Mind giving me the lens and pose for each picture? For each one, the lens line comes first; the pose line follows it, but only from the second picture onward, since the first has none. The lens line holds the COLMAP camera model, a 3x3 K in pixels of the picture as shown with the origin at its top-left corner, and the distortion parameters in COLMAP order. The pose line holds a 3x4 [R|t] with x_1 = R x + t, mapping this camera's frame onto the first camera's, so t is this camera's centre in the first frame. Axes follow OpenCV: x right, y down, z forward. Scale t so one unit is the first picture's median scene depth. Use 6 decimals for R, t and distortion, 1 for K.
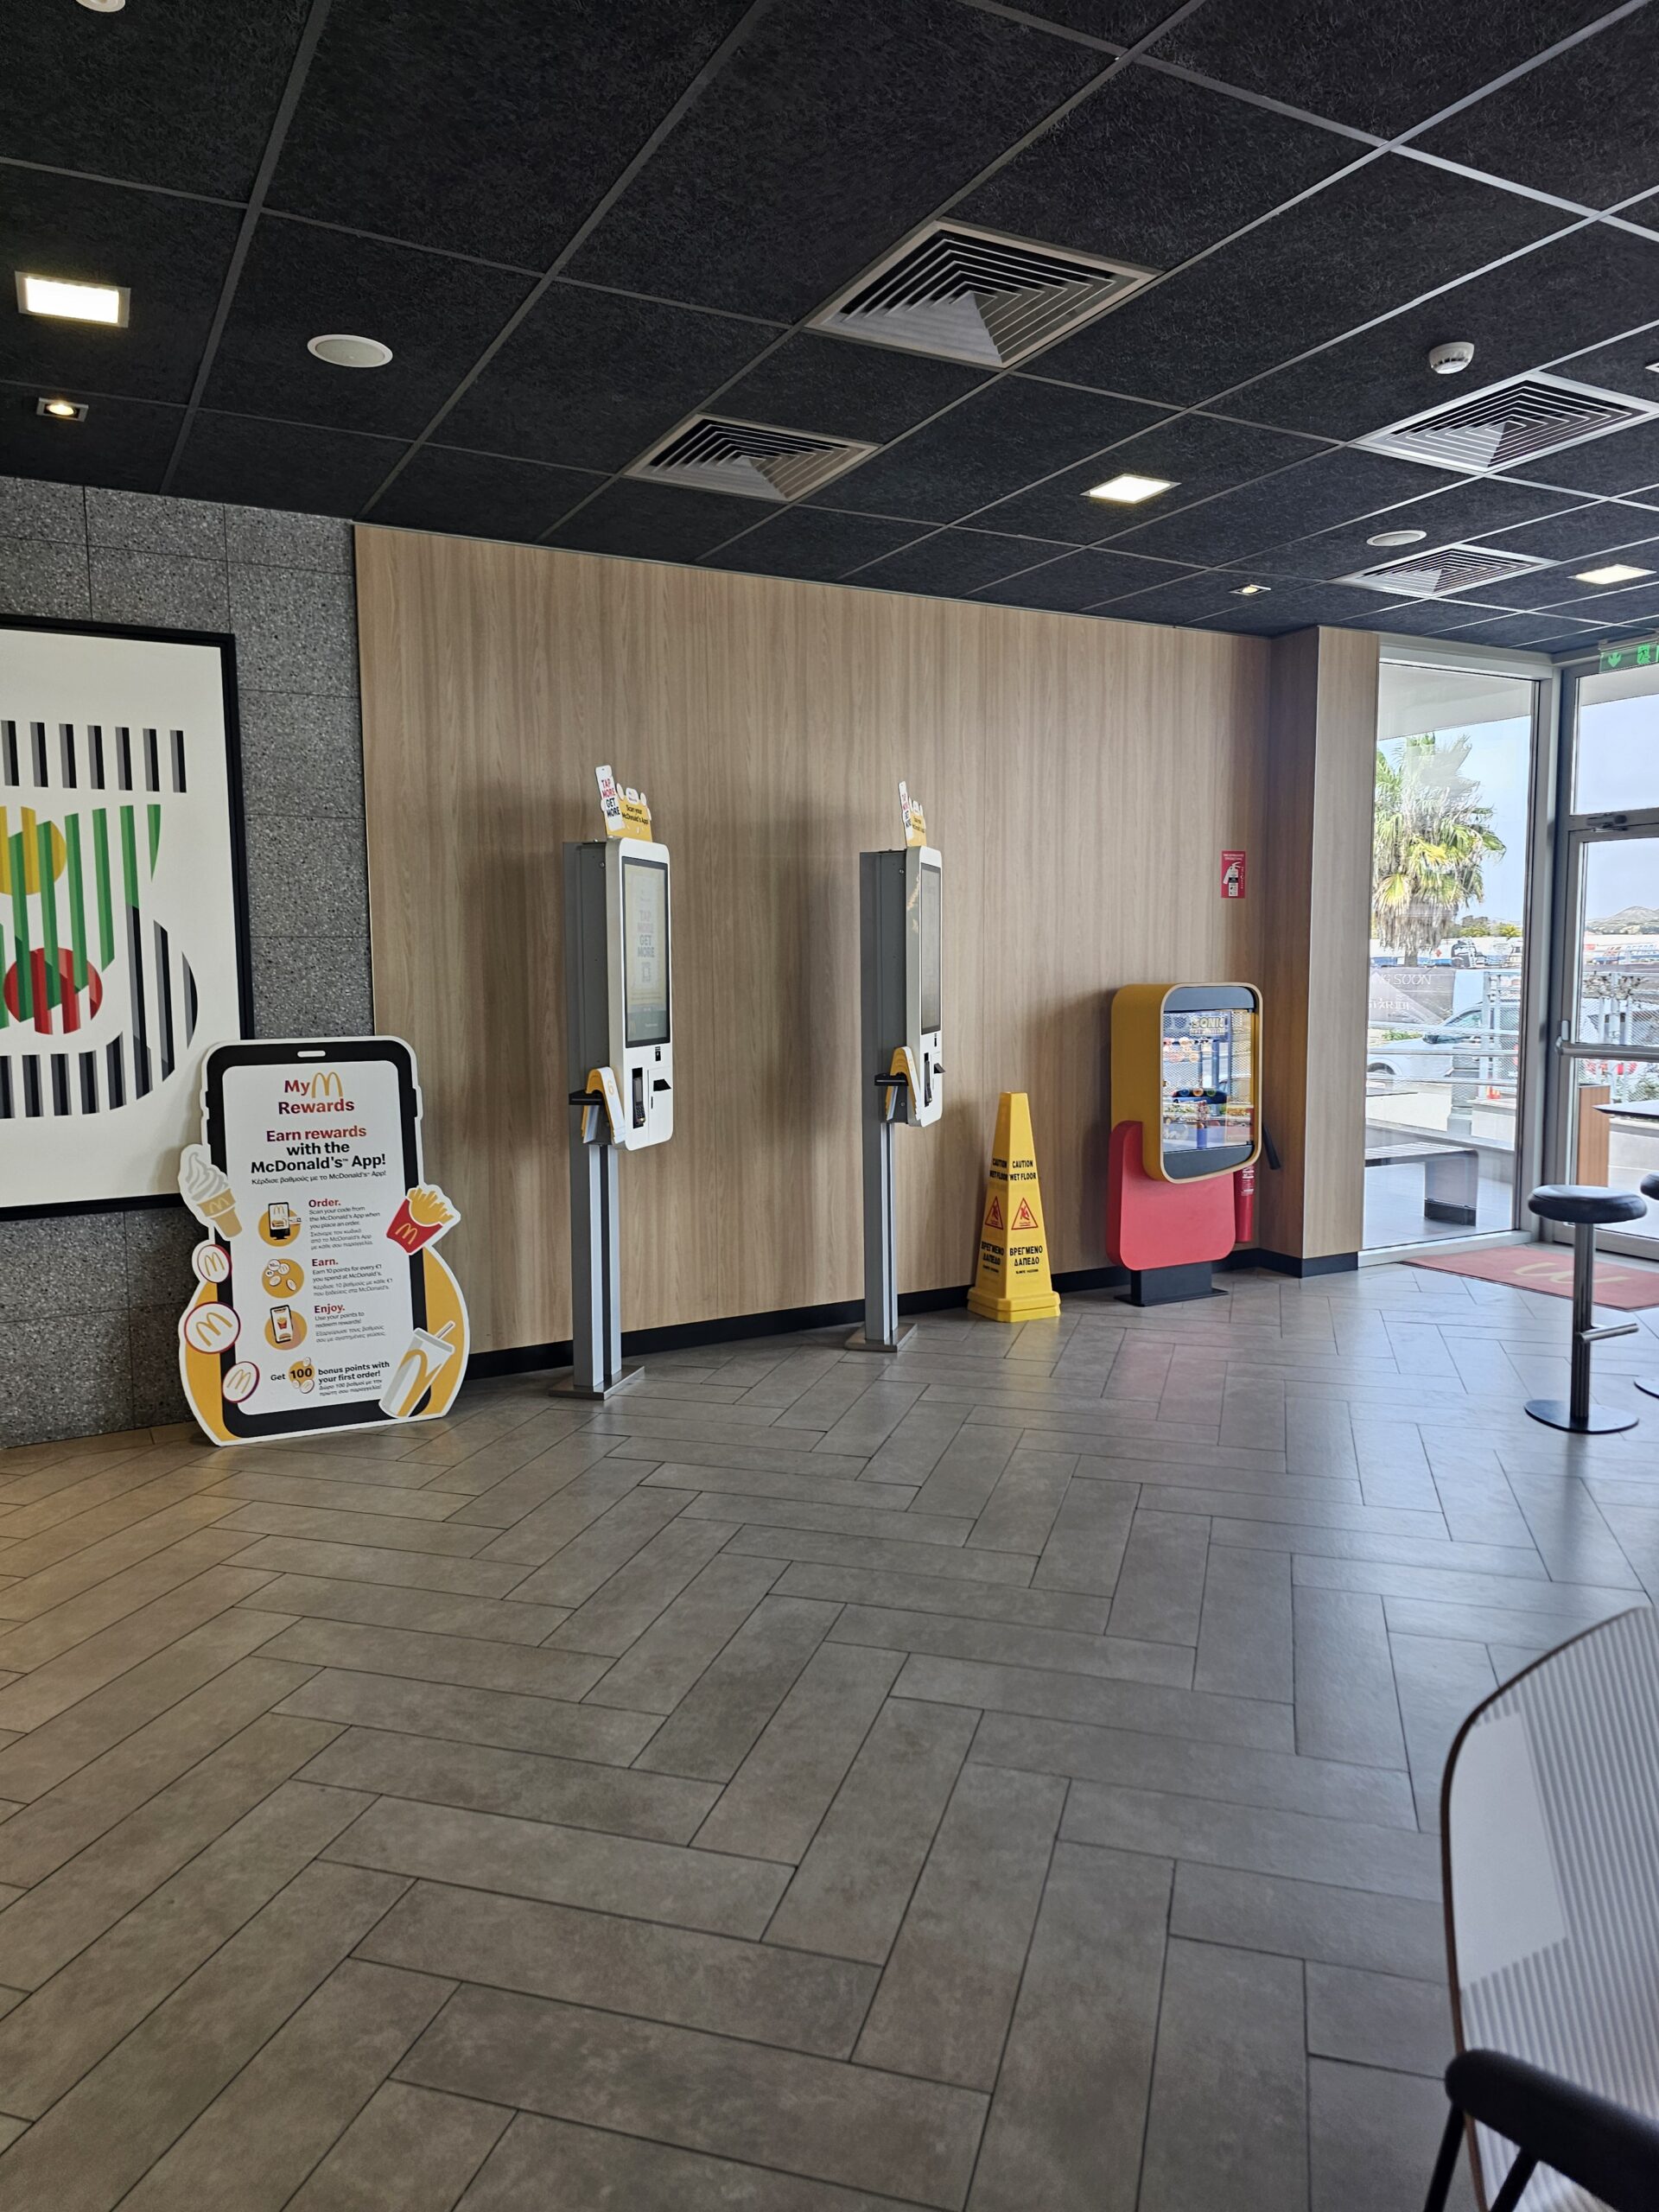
lens RADIAL K [[1483.8, 0, 832.9], [0, 1483.8, 1096.5], [0, 0, 1]] dist [0.104635, -0.101072]
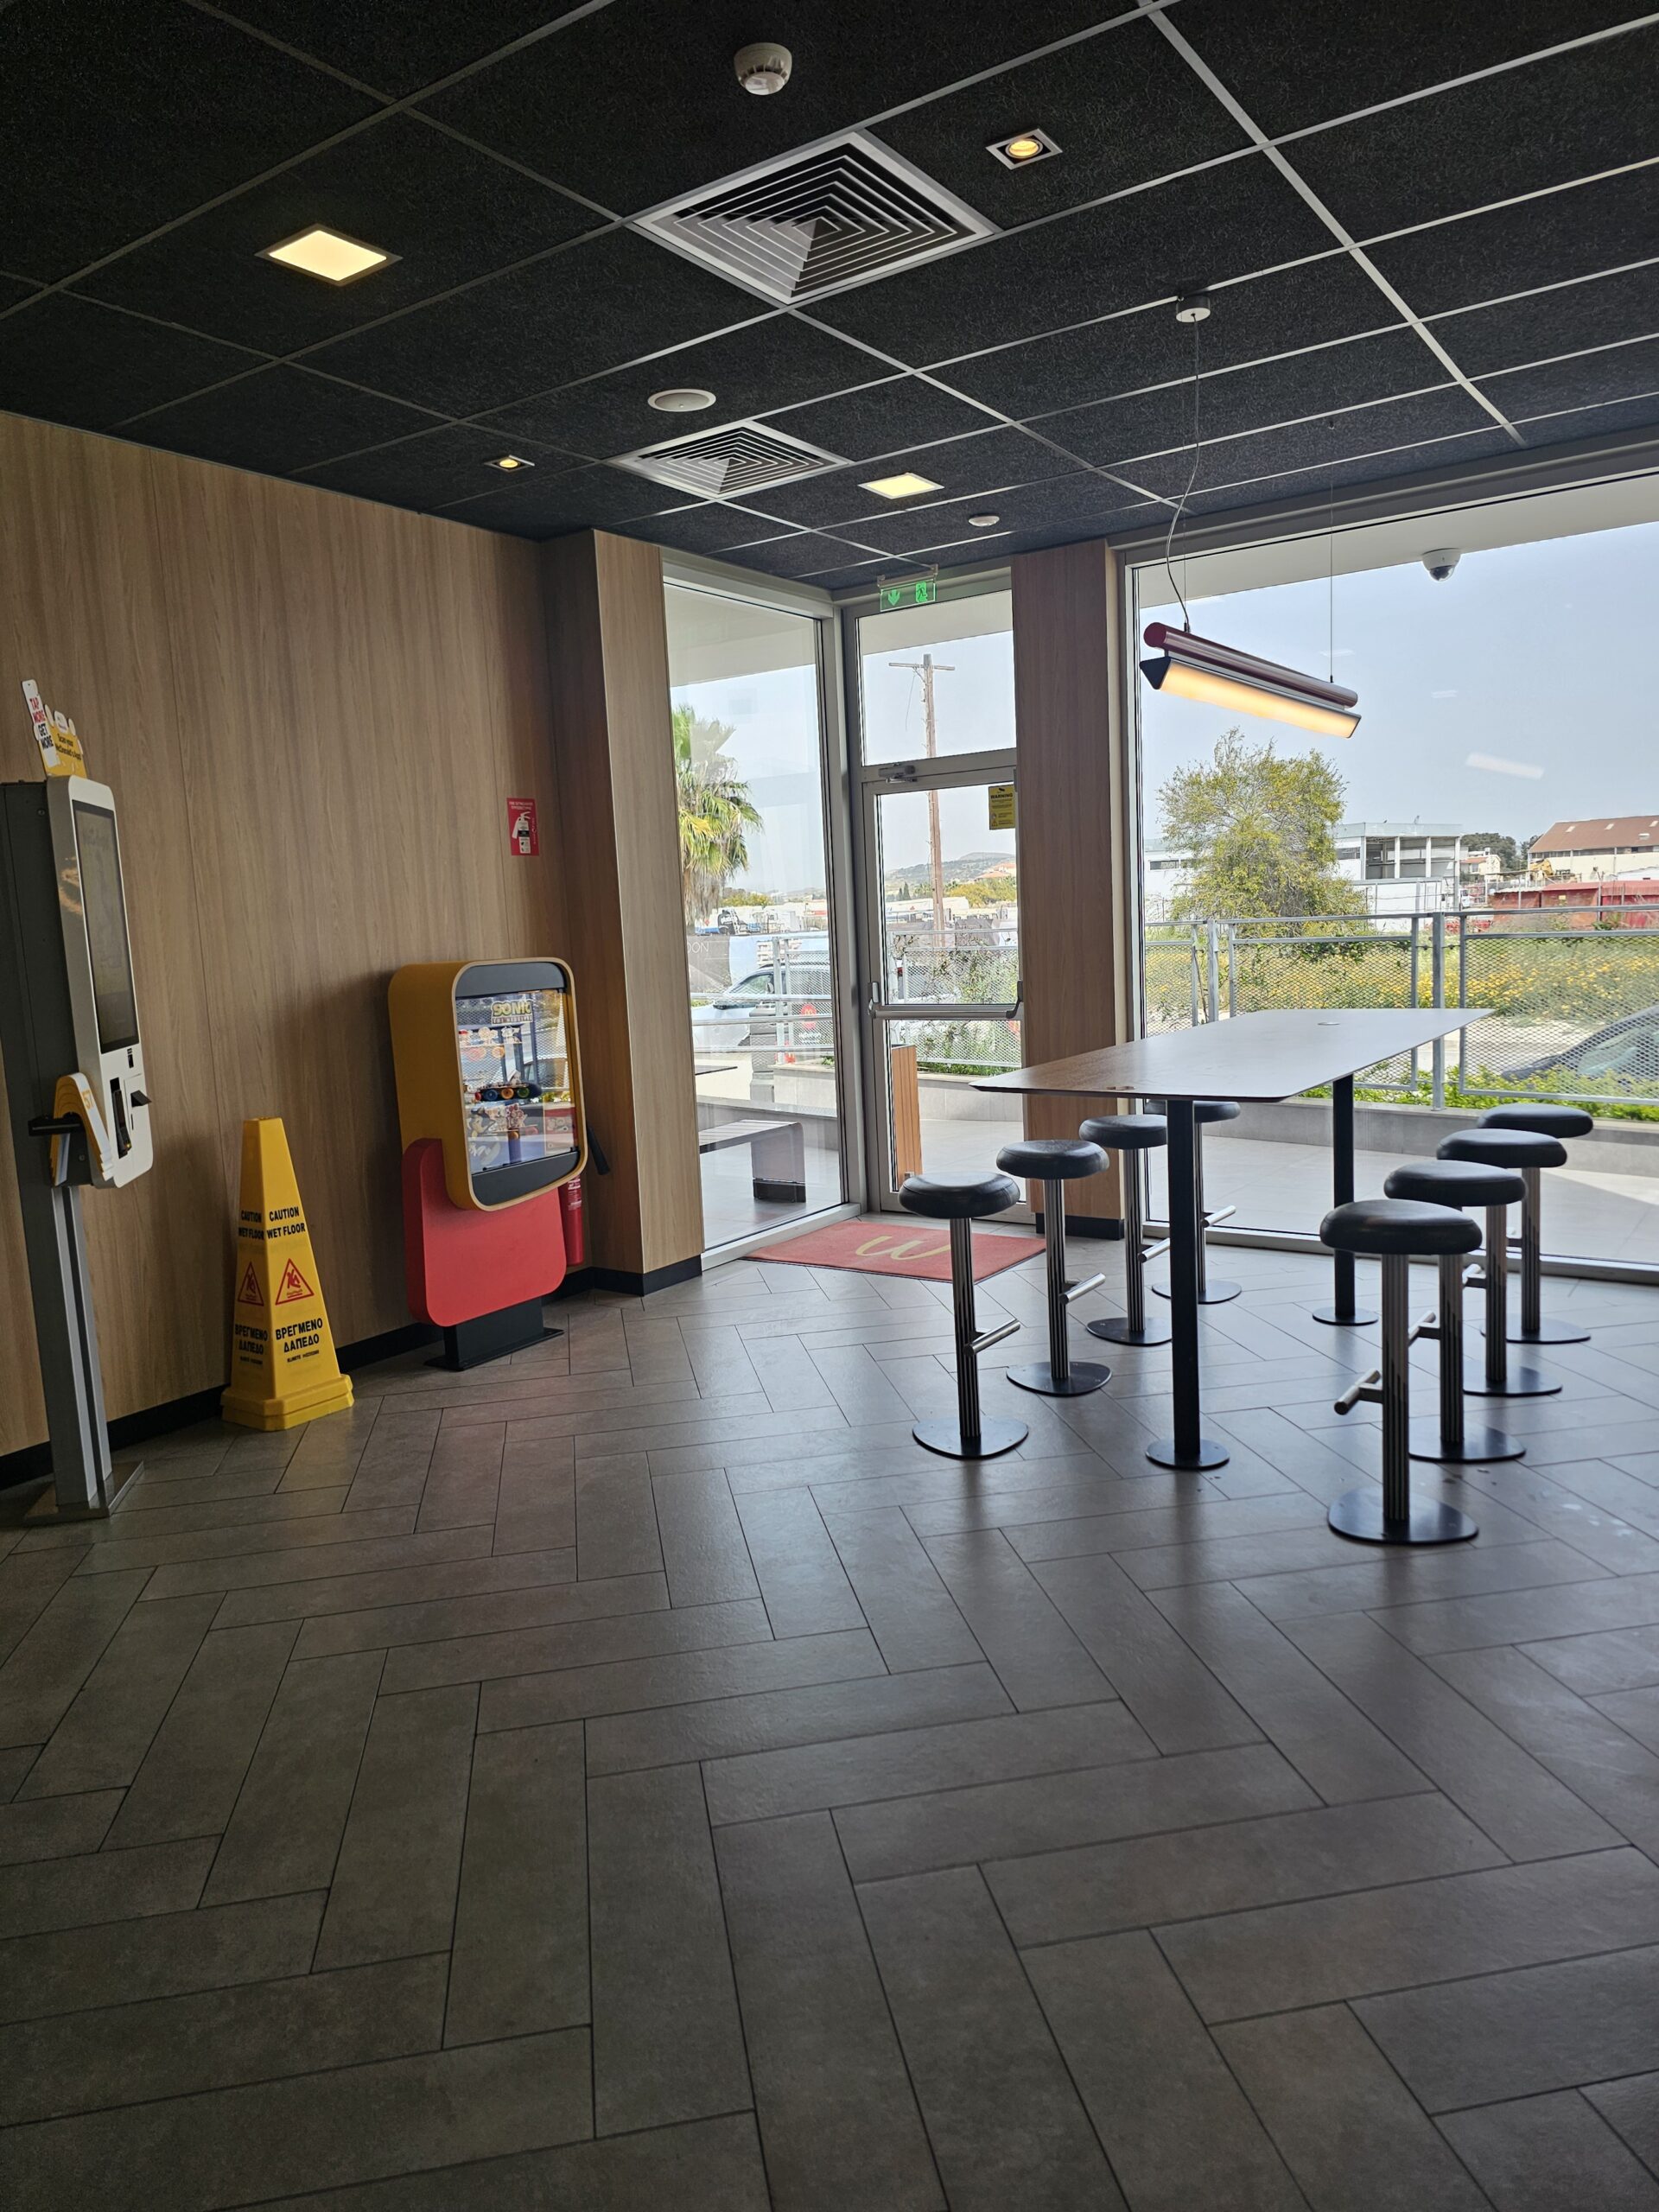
lens RADIAL K [[1470.1, 0, 834.9], [0, 1470.1, 1094.4], [0, 0, 1]] dist [0.039874, -0.045404]
pose [[0.890832, -0.090074, 0.445315, 0.048885], [0.083322, 0.995916, 0.034762, -0.016346], [-0.446628, 0.006137, 0.894699, 0.212742]]
